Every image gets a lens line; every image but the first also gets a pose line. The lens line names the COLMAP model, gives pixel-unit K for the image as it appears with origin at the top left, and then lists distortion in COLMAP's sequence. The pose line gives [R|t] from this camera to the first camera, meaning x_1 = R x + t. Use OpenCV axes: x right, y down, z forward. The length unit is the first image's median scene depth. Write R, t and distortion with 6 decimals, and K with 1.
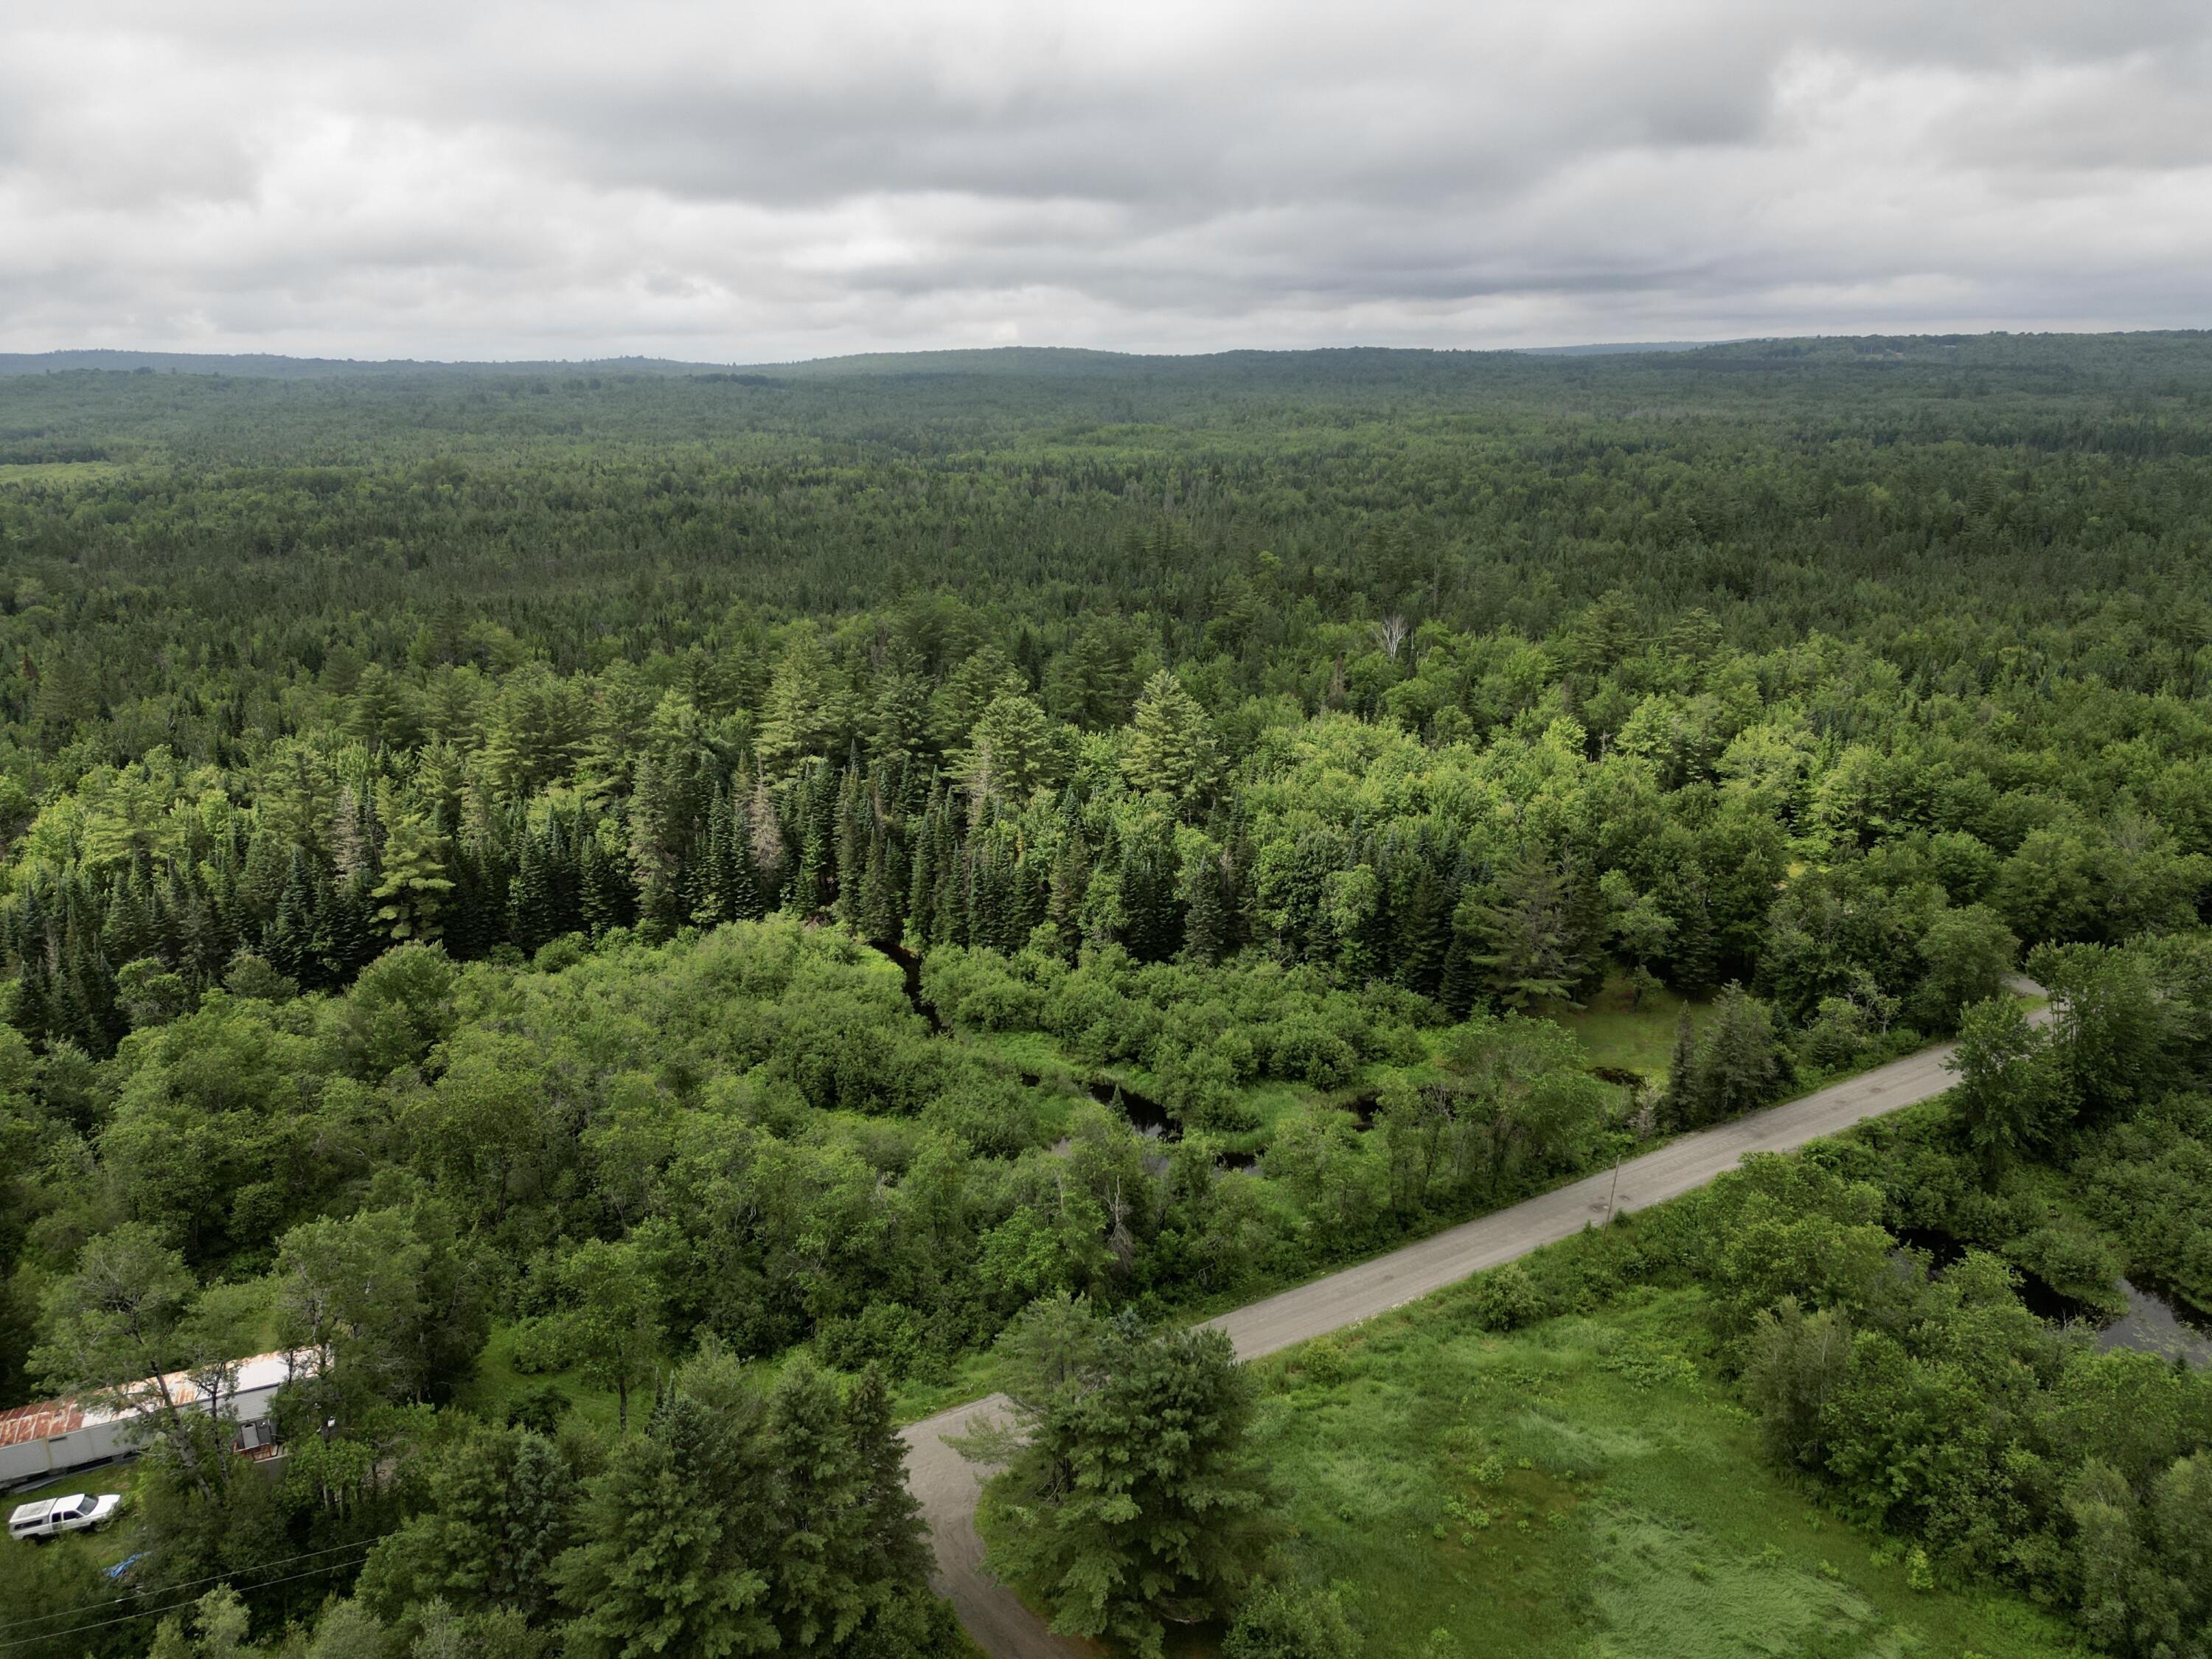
lens RADIAL K [[1559.9, 0, 1118.2], [0, 1559.9, 819.8], [0, 0, 1]] dist [0.080765, -0.081176]
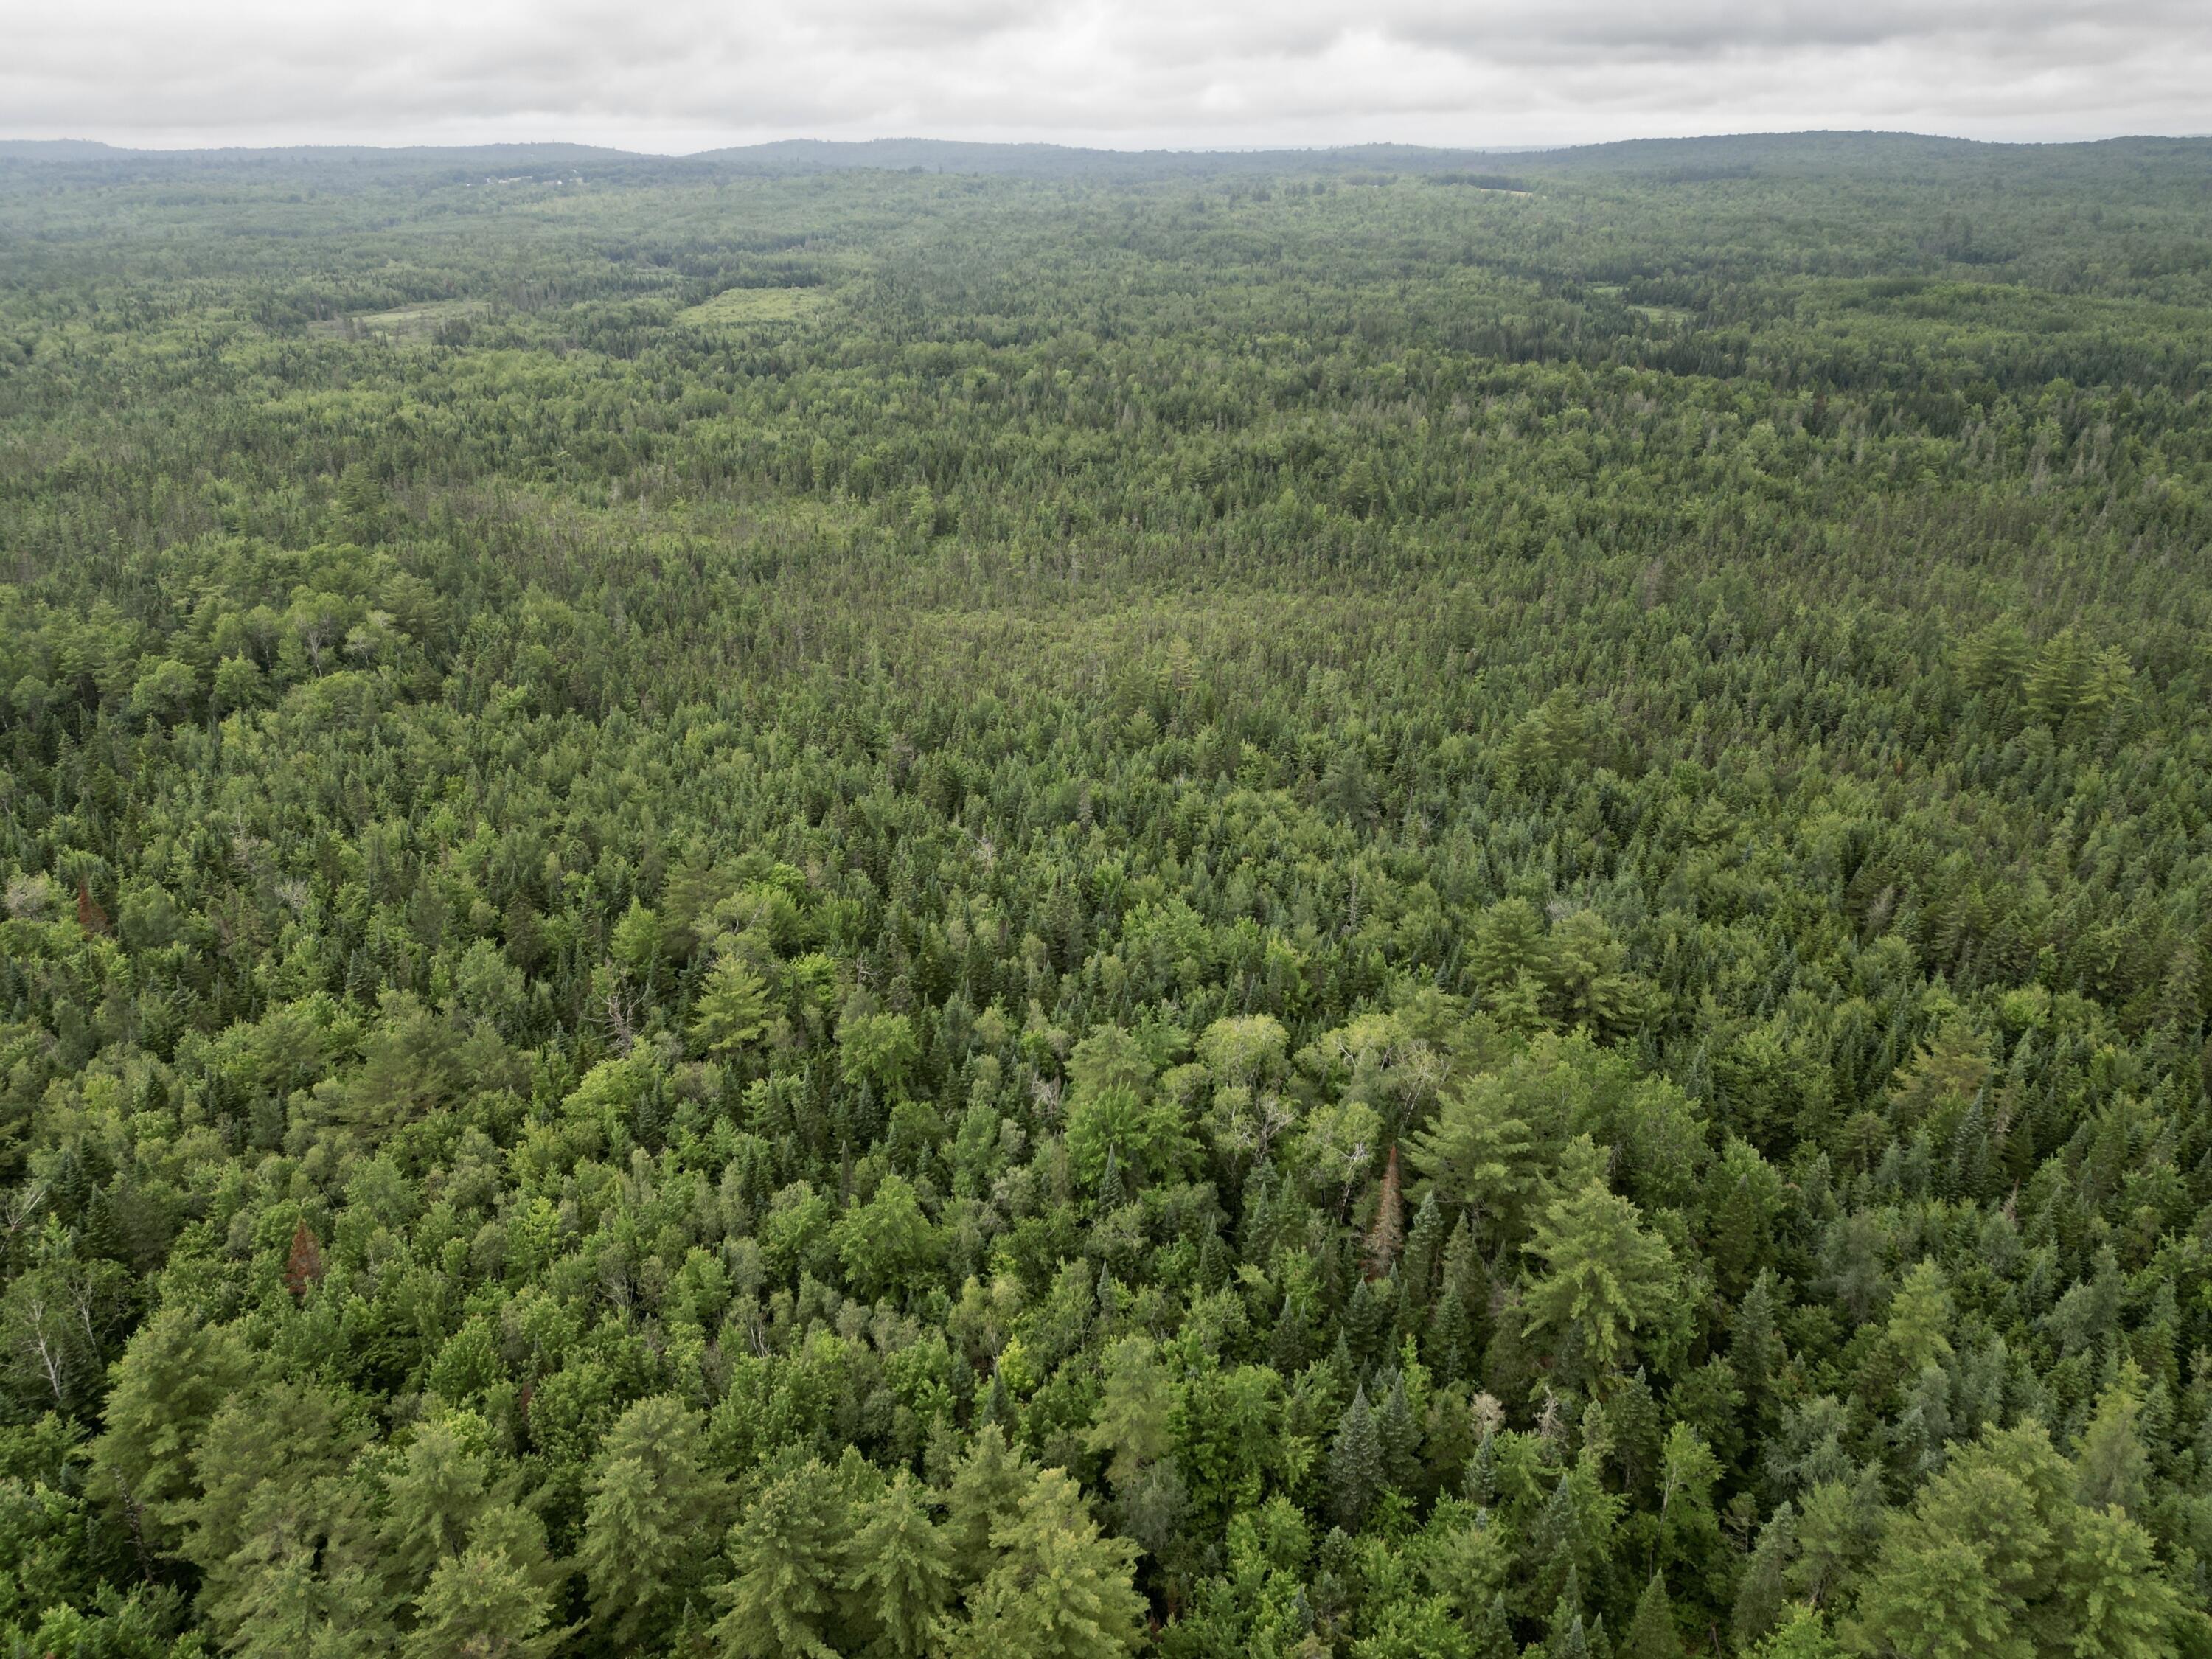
lens RADIAL K [[1559.9, 0, 1107.9], [0, 1559.9, 795.5], [0, 0, 1]] dist [0.080765, -0.081176]
pose [[0.899322, 0.172169, -0.401968, -0.087180], [-0.125962, 0.982262, 0.138903, -0.379930], [0.418753, -0.074286, 0.905057, 0.801226]]
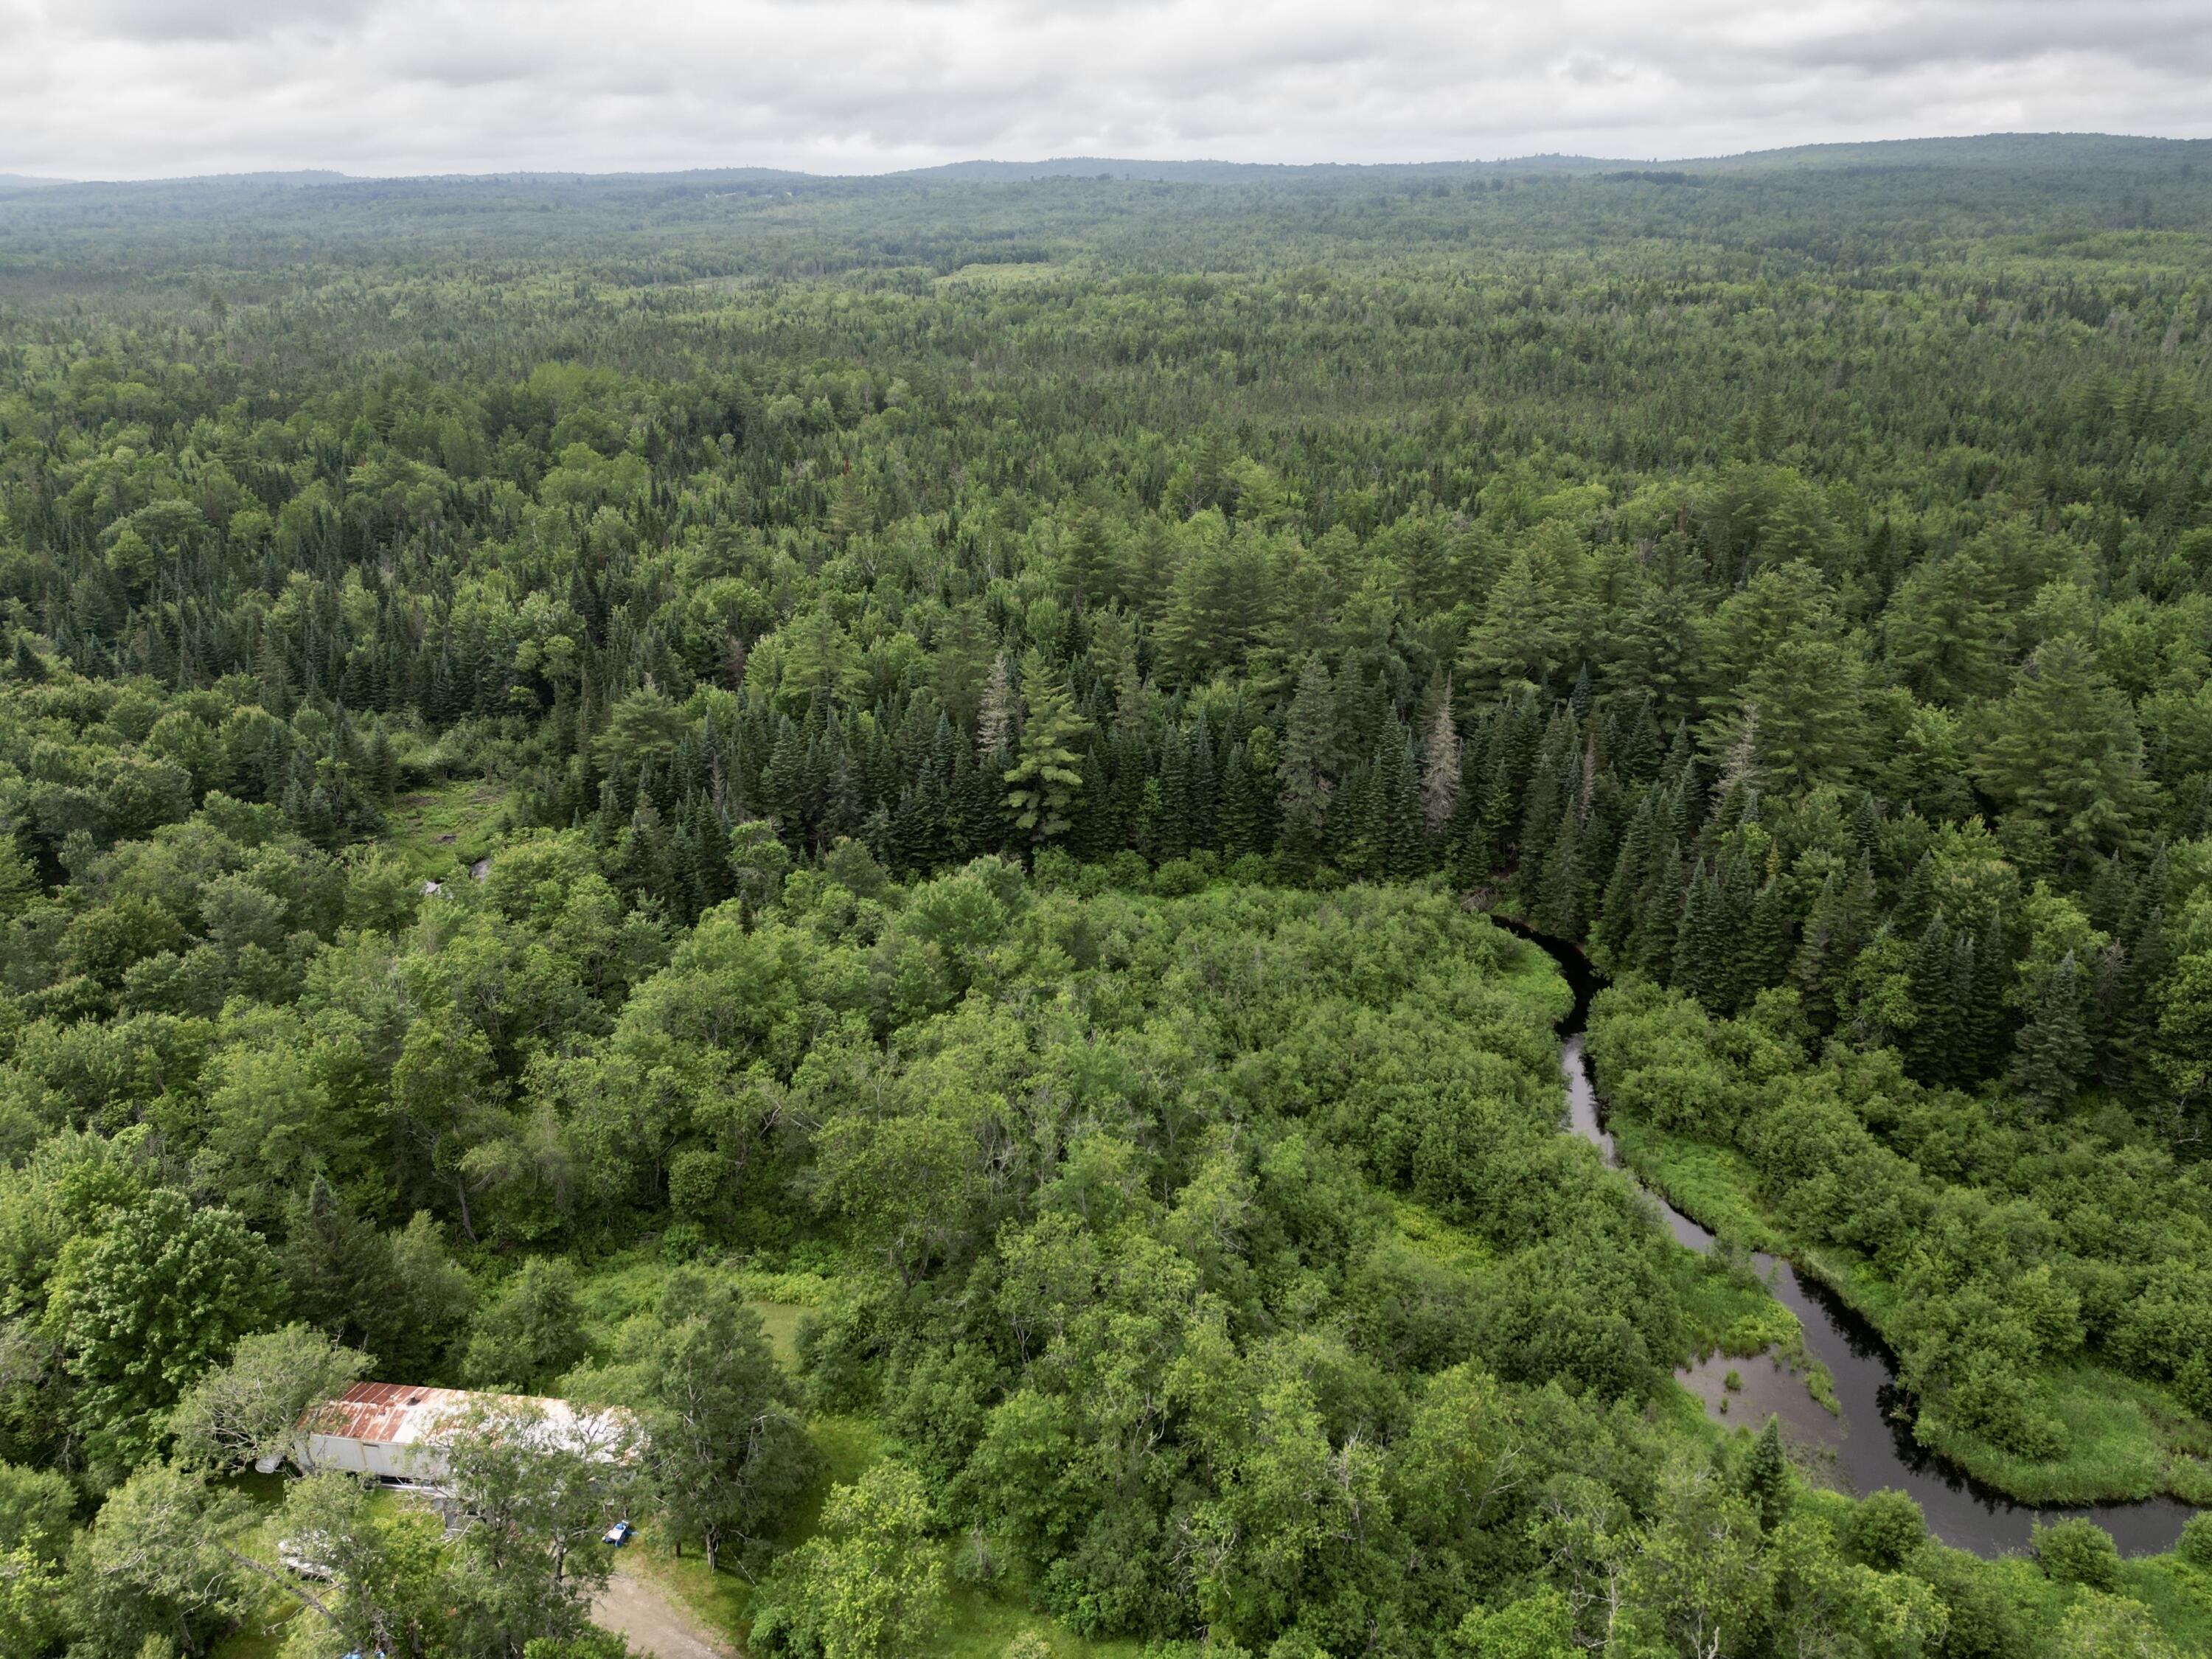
lens RADIAL K [[1559.9, 0, 1107.0], [0, 1559.9, 818.6], [0, 0, 1]] dist [0.080765, -0.081176]
pose [[0.856575, 0.192067, -0.478947, 0.016147], [-0.137442, 0.979540, 0.147004, -0.062498], [0.497383, -0.060093, 0.865448, 0.218142]]
